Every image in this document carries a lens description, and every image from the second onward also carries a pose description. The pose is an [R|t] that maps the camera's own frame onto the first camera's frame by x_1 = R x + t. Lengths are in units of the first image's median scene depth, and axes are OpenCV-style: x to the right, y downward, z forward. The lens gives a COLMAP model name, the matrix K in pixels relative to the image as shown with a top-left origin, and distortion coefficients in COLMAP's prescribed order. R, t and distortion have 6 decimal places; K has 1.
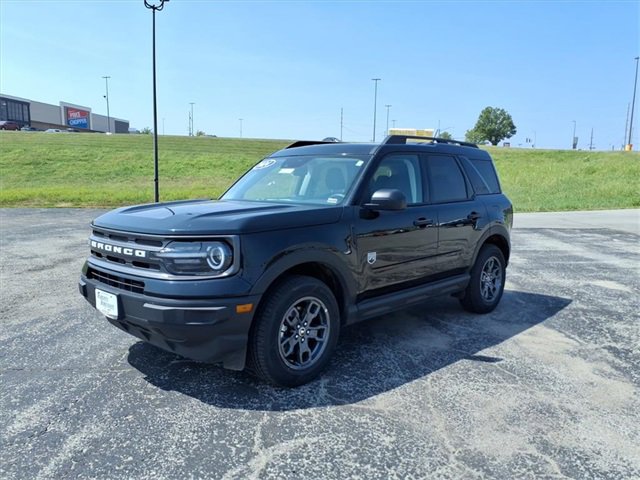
lens RADIAL K [[515.6, 0, 319.3], [0, 515.6, 243.9], [0, 0, 1]] dist [0.038805, -0.055504]
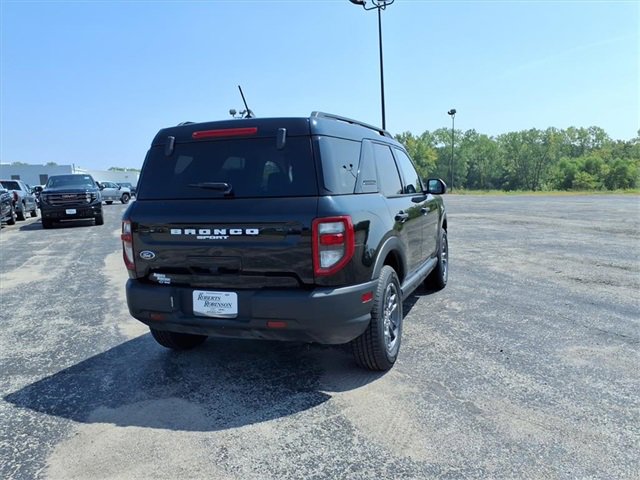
lens RADIAL K [[520.2, 0, 320.0], [0, 520.2, 240.0], [0, 0, 1]] dist [0.000542, -0.000979]
pose [[-0.923482, 0.062601, -0.378500, 0.644237], [-0.022674, 0.975967, 0.216738, -0.311908], [0.382972, 0.208735, -0.899868, 2.722731]]
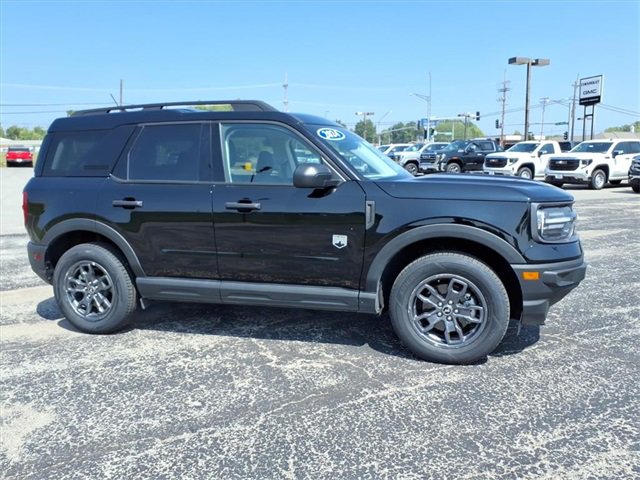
lens RADIAL K [[519.1, 0, 321.0], [0, 519.1, 254.5], [0, 0, 1]] dist [-0.000572, -0.003232]
pose [[-0.448840, -0.157626, 0.879600, -1.103831], [0.124471, 0.963697, 0.236211, -0.224869], [-0.884901, 0.215506, -0.412926, 1.877134]]
